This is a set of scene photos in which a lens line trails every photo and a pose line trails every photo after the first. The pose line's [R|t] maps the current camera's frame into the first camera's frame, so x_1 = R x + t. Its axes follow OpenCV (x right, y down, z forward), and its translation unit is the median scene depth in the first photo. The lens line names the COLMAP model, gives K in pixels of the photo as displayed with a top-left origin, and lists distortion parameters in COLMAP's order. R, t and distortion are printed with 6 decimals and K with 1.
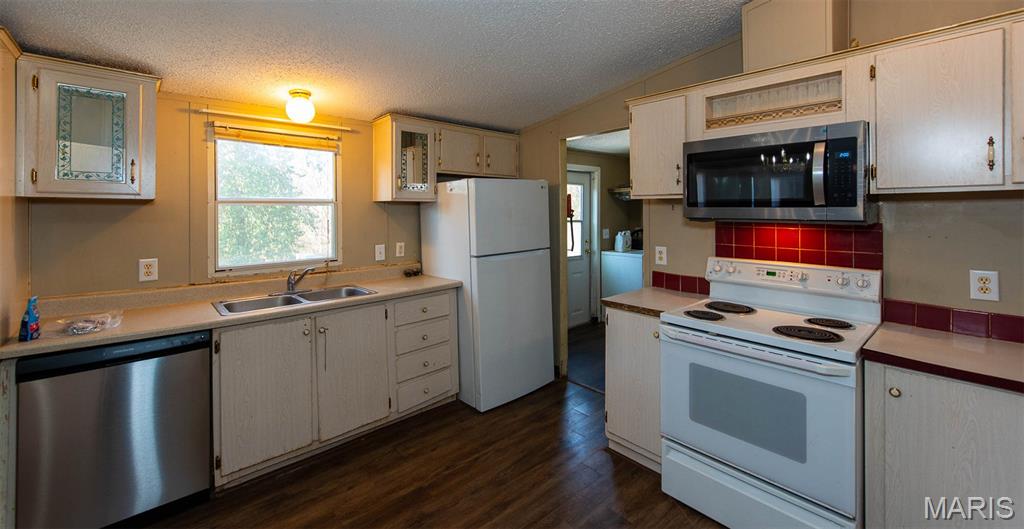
lens RADIAL K [[424.7, 0, 497.4], [0, 424.7, 207.7], [0, 0, 1]] dist [0.006275, -0.001194]
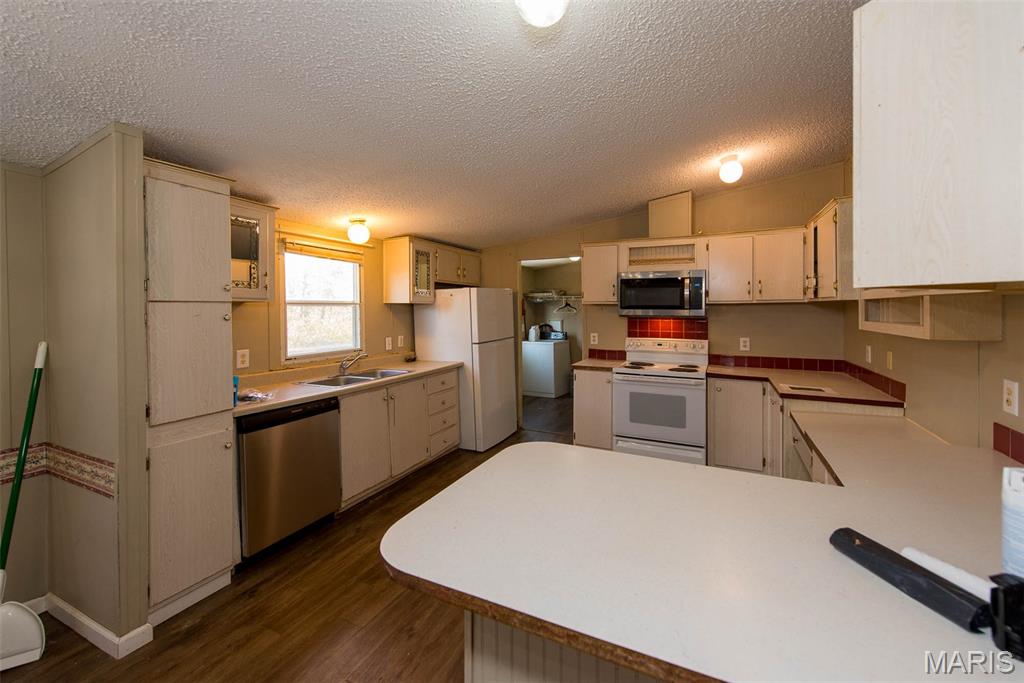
lens RADIAL K [[422.8, 0, 510.2], [0, 422.8, 305.5], [0, 0, 1]] dist [0.005515, -0.001228]
pose [[0.931160, 0.004805, 0.364580, -0.530939], [-0.004112, 0.999988, -0.002677, -0.007847], [-0.364589, 0.000994, 0.931168, -0.403366]]
